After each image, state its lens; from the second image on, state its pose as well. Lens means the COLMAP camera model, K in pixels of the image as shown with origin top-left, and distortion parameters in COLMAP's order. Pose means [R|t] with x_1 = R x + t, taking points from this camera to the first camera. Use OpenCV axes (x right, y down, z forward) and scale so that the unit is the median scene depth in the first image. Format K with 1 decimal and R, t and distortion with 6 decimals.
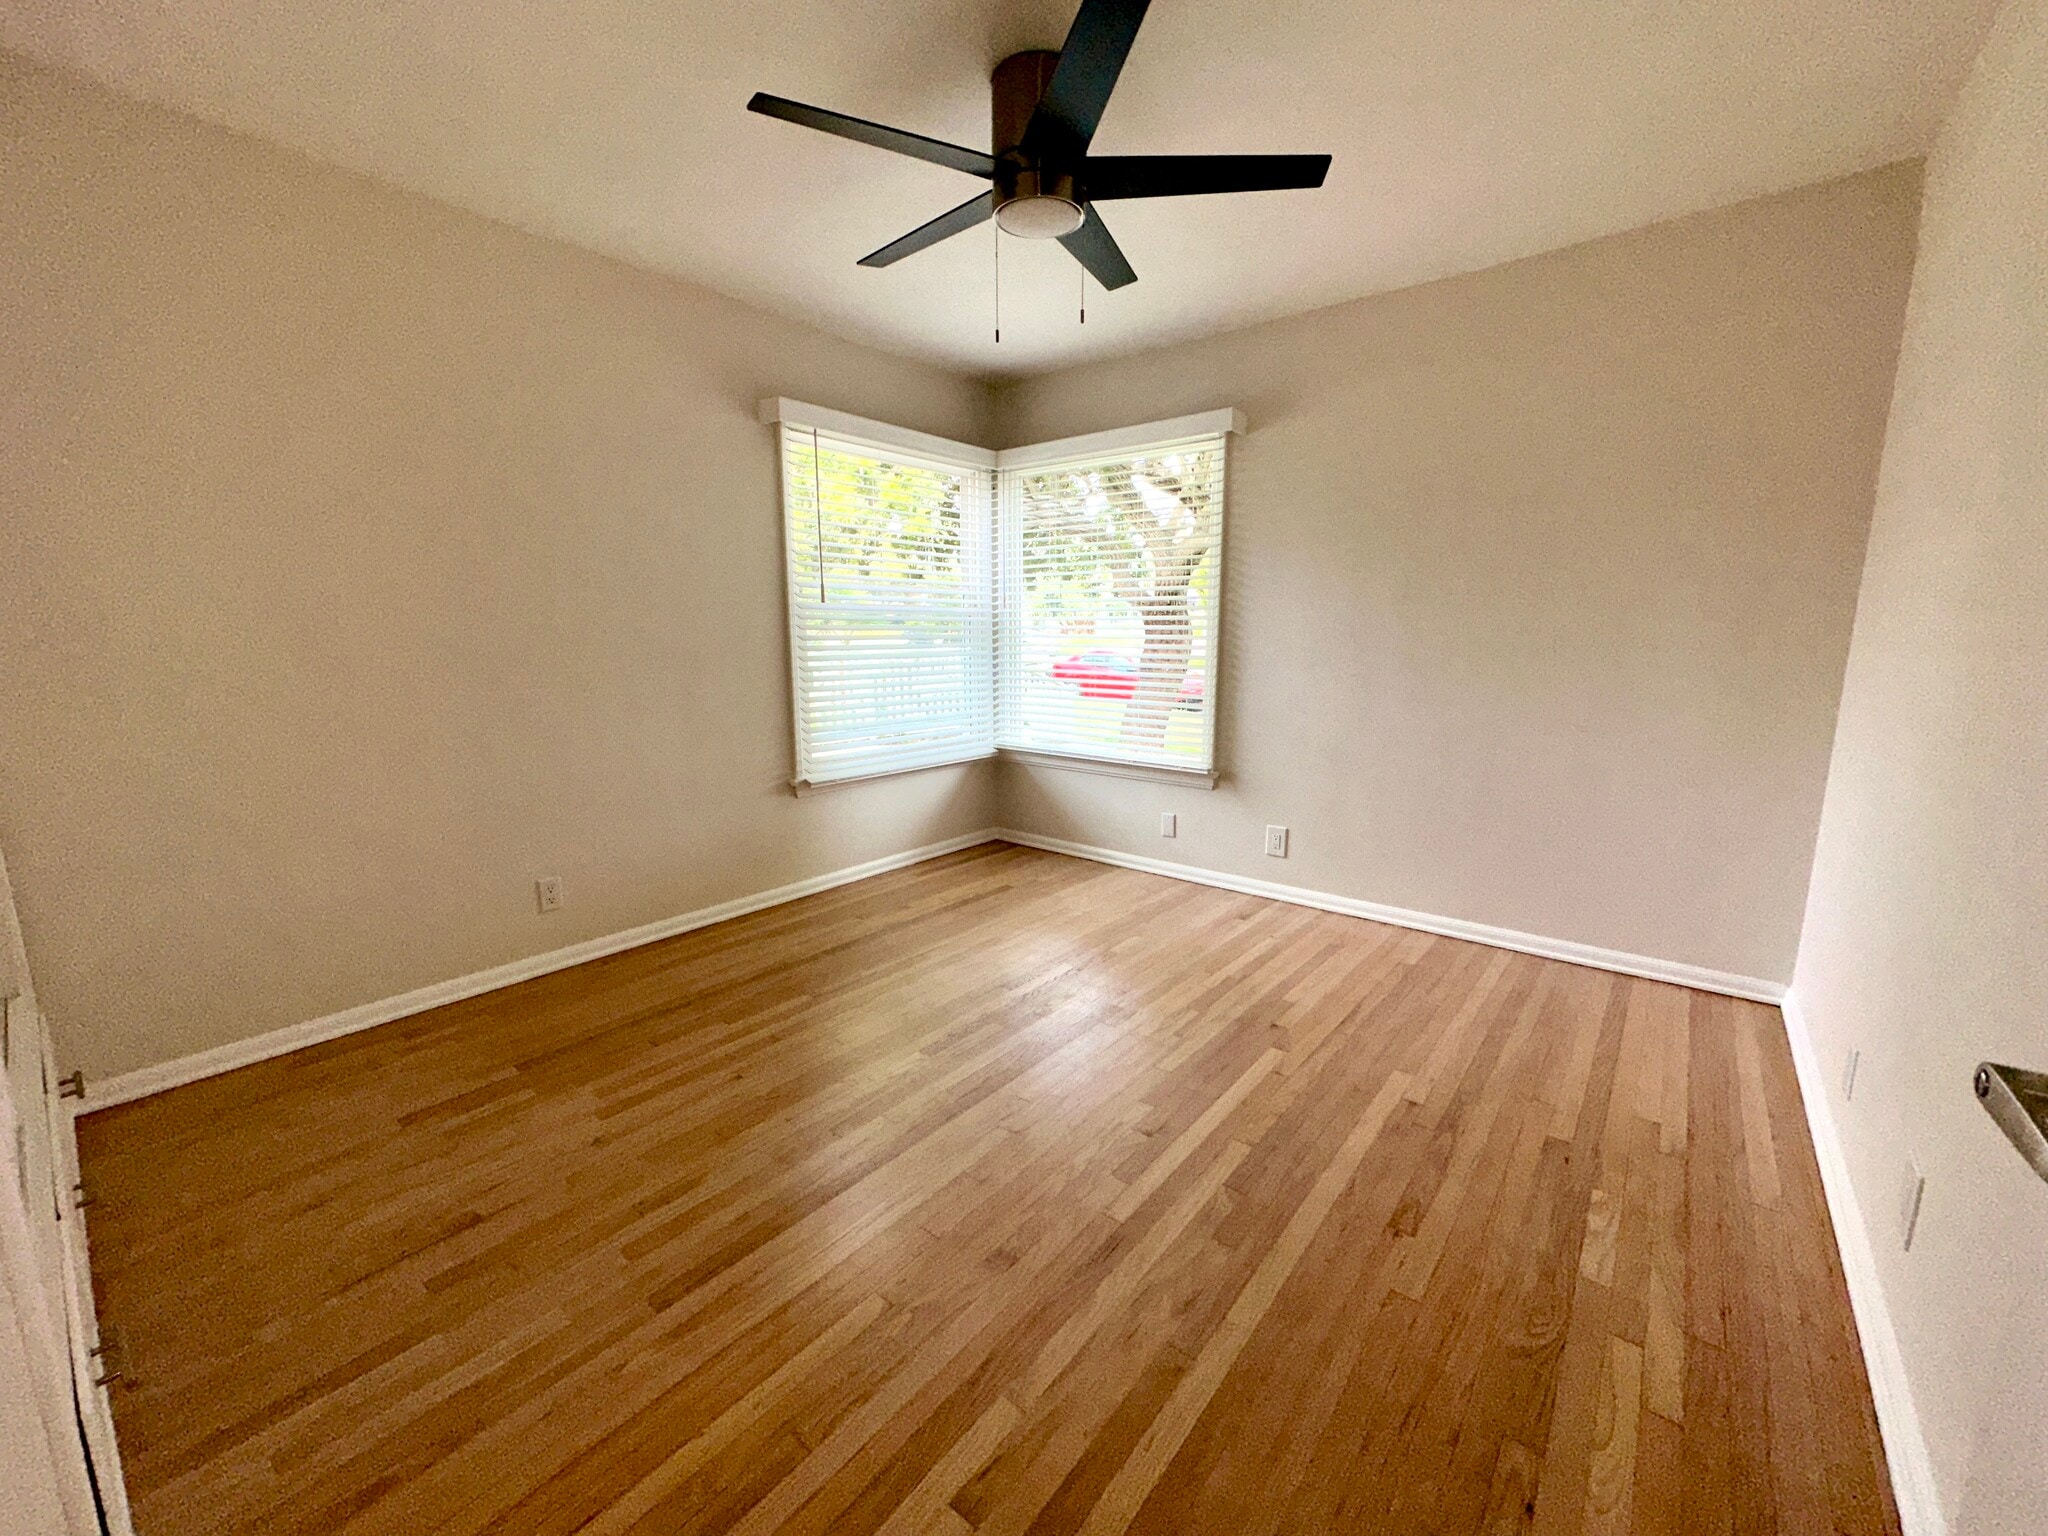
lens RADIAL K [[815.0, 0, 1024.0], [0, 815.0, 768.0], [0, 0, 1]] dist [-0.001648, -0.000263]
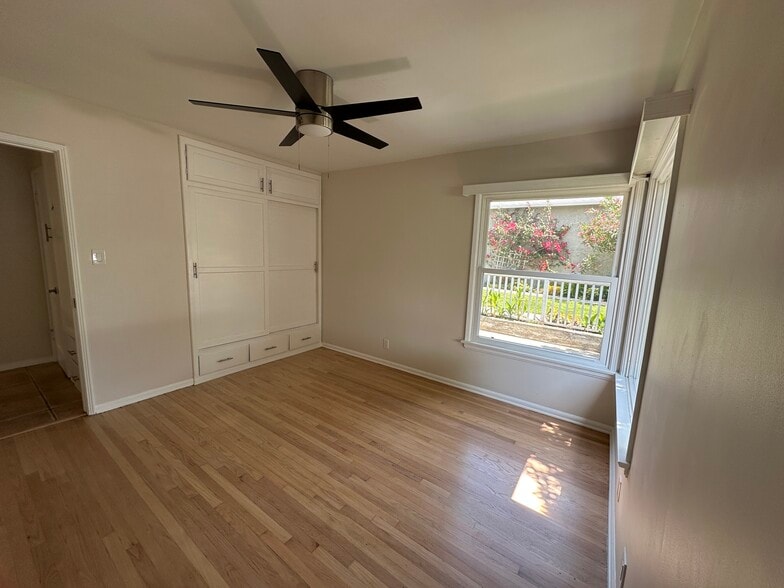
lens RADIAL K [[312.0, 0, 392.0], [0, 312.0, 294.0], [0, 0, 1]] dist [-0.001648, -0.000263]
pose [[0.072301, 0.149099, -0.986175, 1.017619], [-0.208721, 0.969132, 0.131220, -0.334642], [0.975299, 0.196348, 0.101190, 1.169721]]
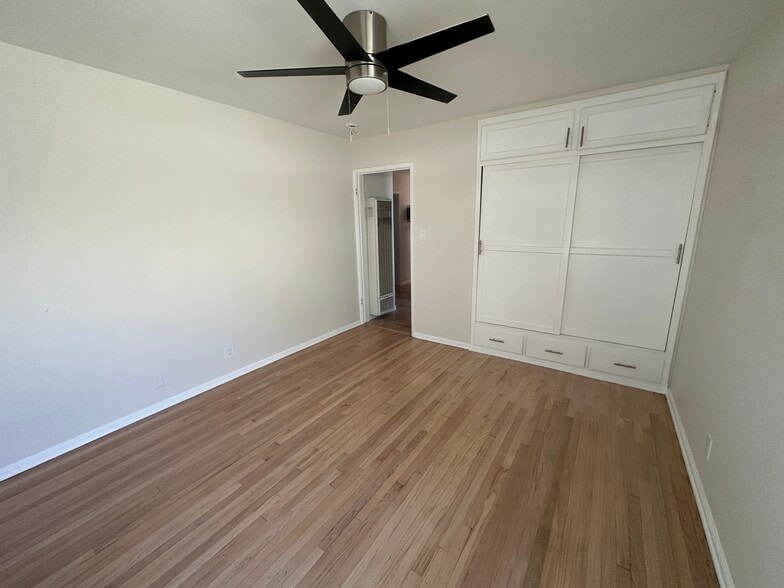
lens RADIAL K [[312.0, 0, 392.0], [0, 312.0, 294.0], [0, 0, 1]] dist [-0.001648, -0.000263]
pose [[-0.997056, 0.038989, -0.066025, 0.027087], [0.010511, 0.922439, 0.386000, -0.451460], [0.075953, 0.384169, -0.920133, 1.898029]]
